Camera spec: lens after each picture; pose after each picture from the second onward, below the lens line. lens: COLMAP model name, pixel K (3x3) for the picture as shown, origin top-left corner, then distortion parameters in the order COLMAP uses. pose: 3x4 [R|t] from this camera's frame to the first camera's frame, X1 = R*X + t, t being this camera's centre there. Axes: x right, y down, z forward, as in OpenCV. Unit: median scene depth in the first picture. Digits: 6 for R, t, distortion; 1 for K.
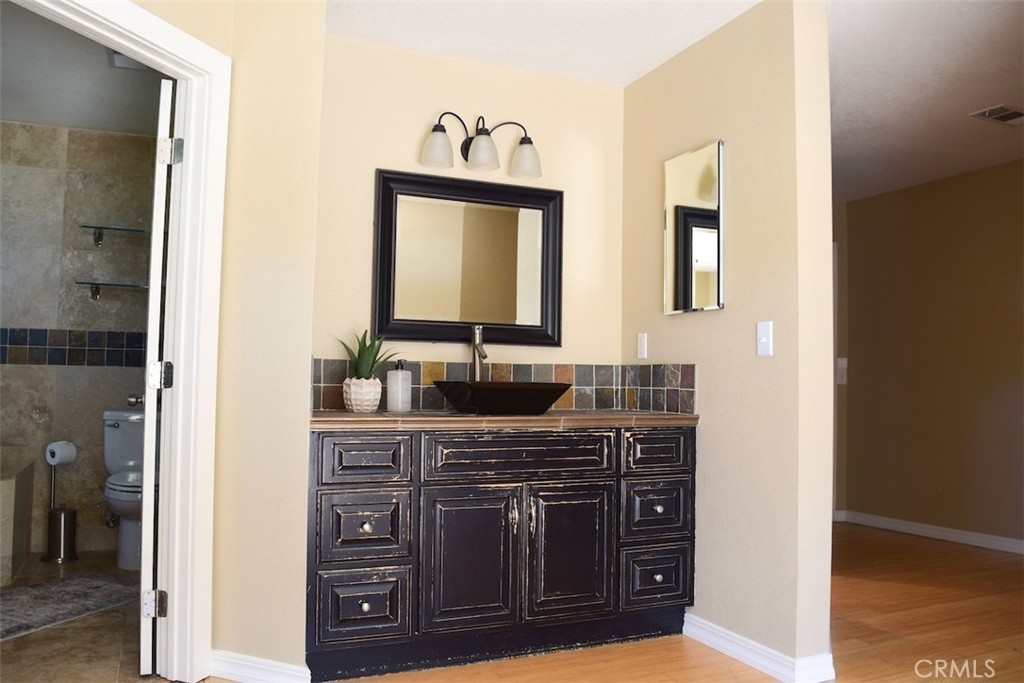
lens RADIAL K [[808.9, 0, 507.4], [0, 808.9, 343.1], [0, 0, 1]] dist [-0.094261, 0.021781]
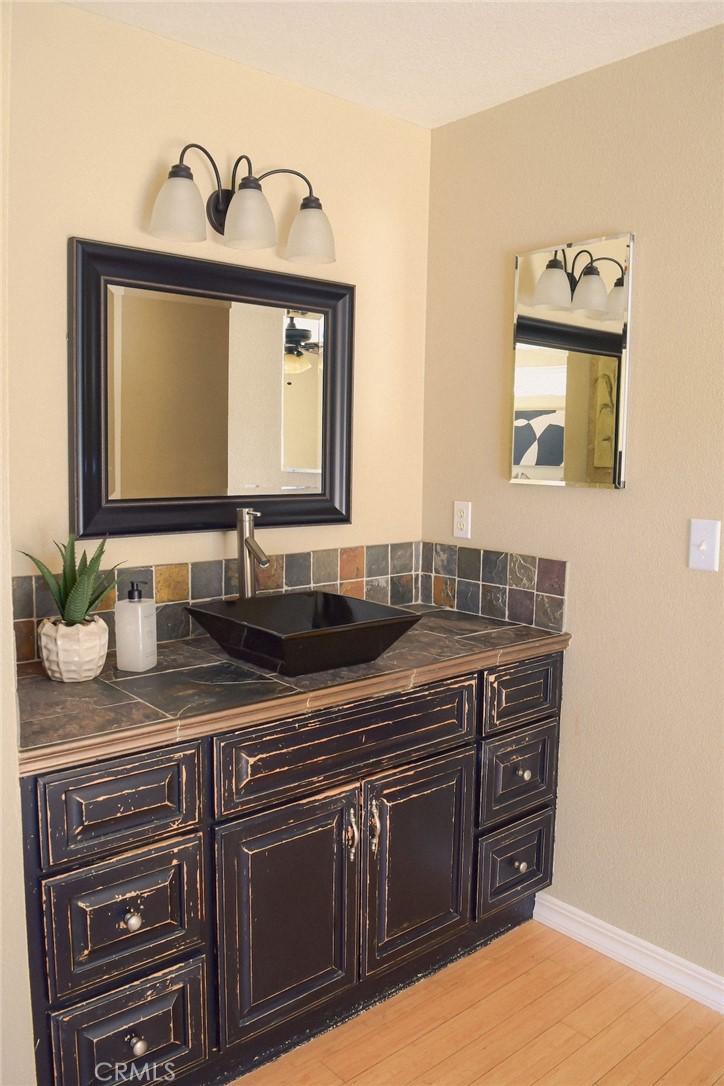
lens RADIAL K [[857.9, 0, 365.5], [0, 857.9, 539.2], [0, 0, 1]] dist [-0.094261, 0.021781]
pose [[0.953213, -0.032201, 0.300580, -0.177278], [-0.015123, 0.987986, 0.153802, -0.119785], [-0.301921, -0.151151, 0.941274, 0.416149]]
